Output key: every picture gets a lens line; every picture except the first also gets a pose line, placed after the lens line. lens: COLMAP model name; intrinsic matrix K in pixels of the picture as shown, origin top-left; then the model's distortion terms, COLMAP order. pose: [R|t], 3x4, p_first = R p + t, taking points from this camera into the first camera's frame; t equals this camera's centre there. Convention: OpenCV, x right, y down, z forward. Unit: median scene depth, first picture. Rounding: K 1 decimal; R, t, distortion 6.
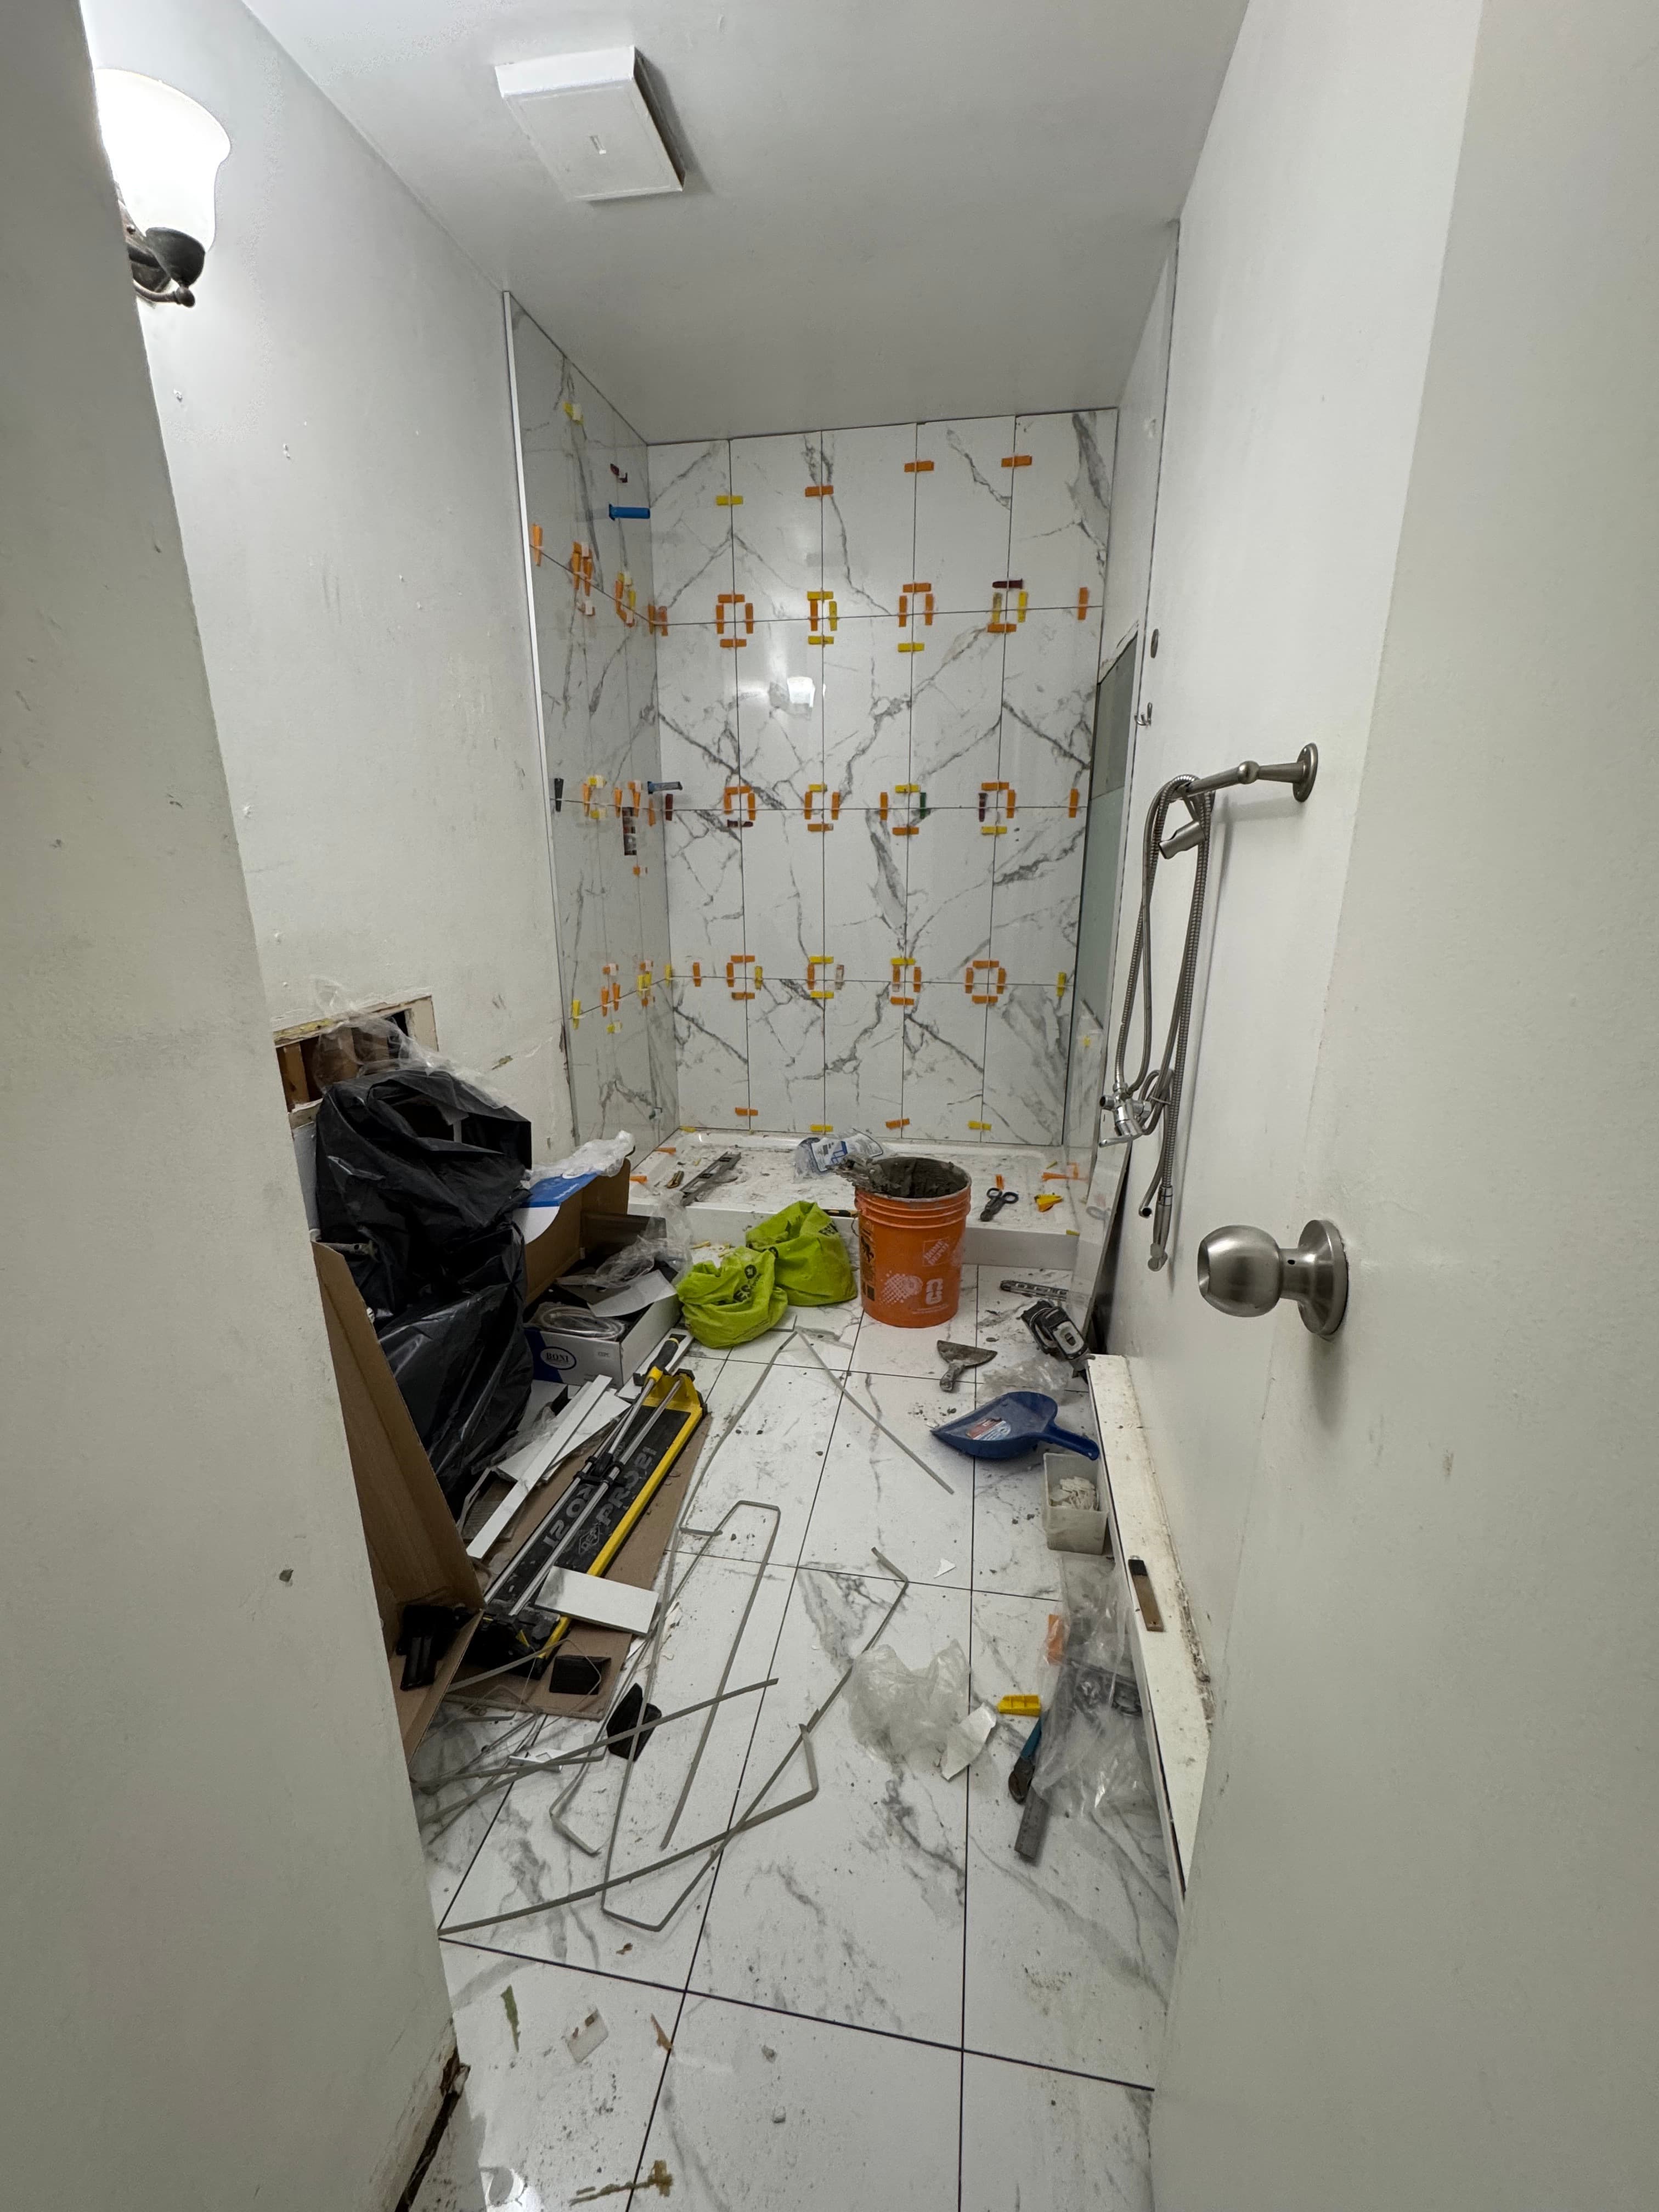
lens RADIAL K [[884.6, 0, 830.3], [0, 884.6, 1105.8], [0, 0, 1]] dist [-0.005292, 0.000896]
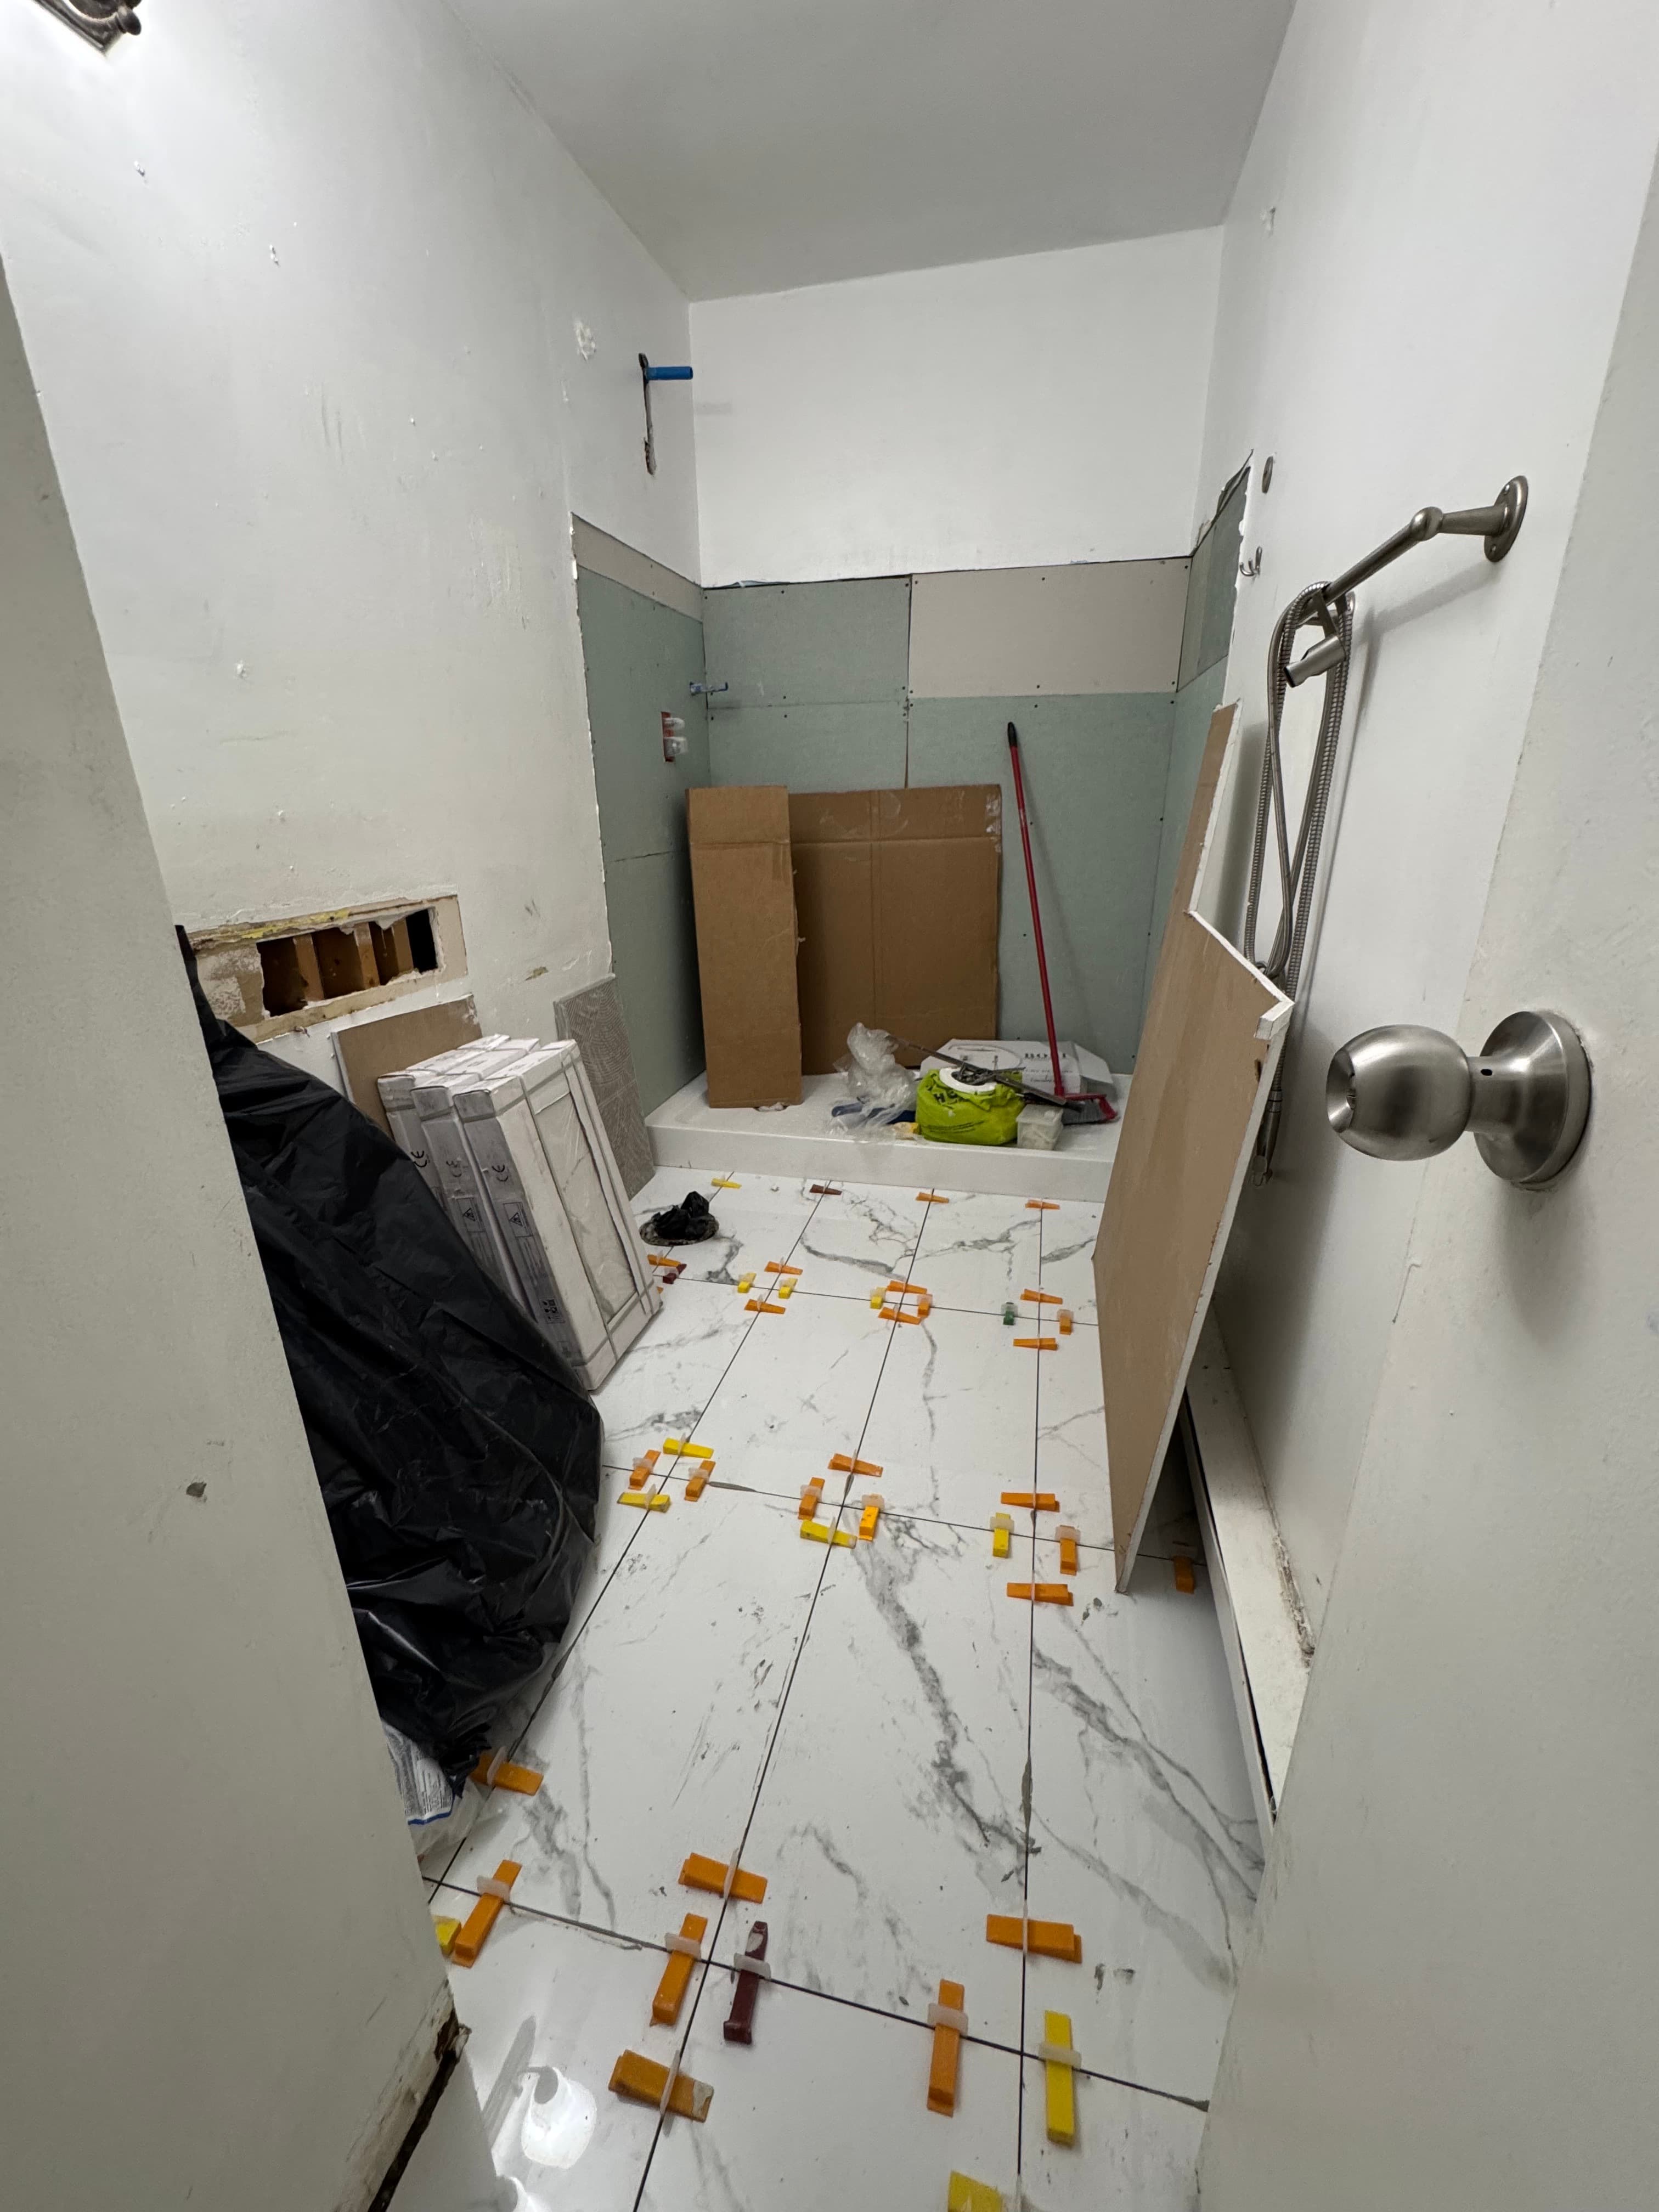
lens RADIAL K [[884.6, 0, 827.4], [0, 884.6, 1105.6], [0, 0, 1]] dist [-0.005292, 0.000896]
pose [[0.997674, 0.009503, -0.067501, 0.005423], [-0.005759, 0.998444, 0.055458, 0.059198], [0.067923, -0.054940, 0.996177, 0.112463]]
